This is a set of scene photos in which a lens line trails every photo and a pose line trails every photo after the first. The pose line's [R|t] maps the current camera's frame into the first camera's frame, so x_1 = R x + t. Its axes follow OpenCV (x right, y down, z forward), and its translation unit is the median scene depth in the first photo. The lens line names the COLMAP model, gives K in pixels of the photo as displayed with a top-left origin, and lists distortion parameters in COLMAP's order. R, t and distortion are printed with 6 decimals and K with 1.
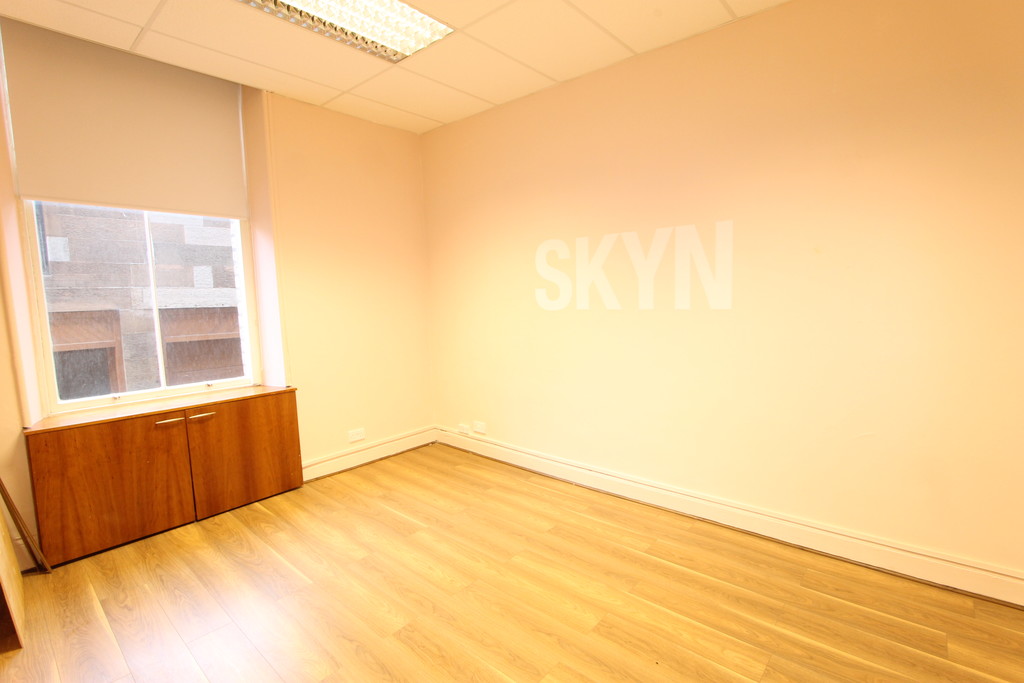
lens RADIAL K [[482.5, 0, 512.0], [0, 482.5, 341.5], [0, 0, 1]] dist [-0.027087, 0.006938]
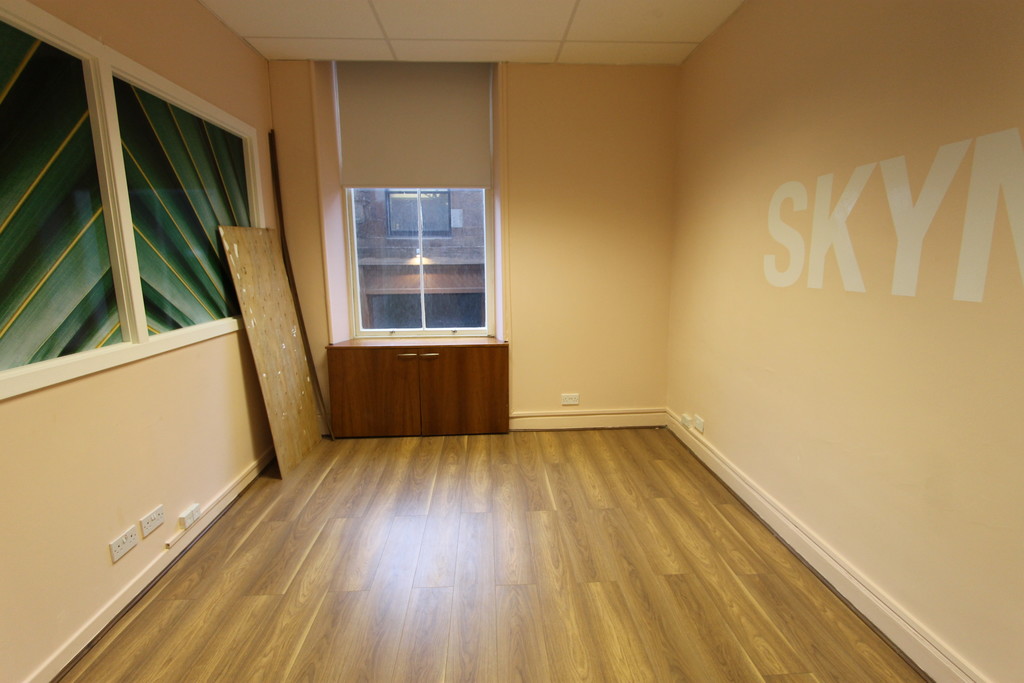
lens RADIAL K [[482.5, 0, 512.0], [0, 482.5, 341.5], [0, 0, 1]] dist [-0.027087, 0.006938]
pose [[0.686823, 0.141863, -0.712846, 0.352894], [-0.078436, 0.989506, 0.121349, -0.043594], [0.722580, -0.027432, 0.690742, 0.268815]]
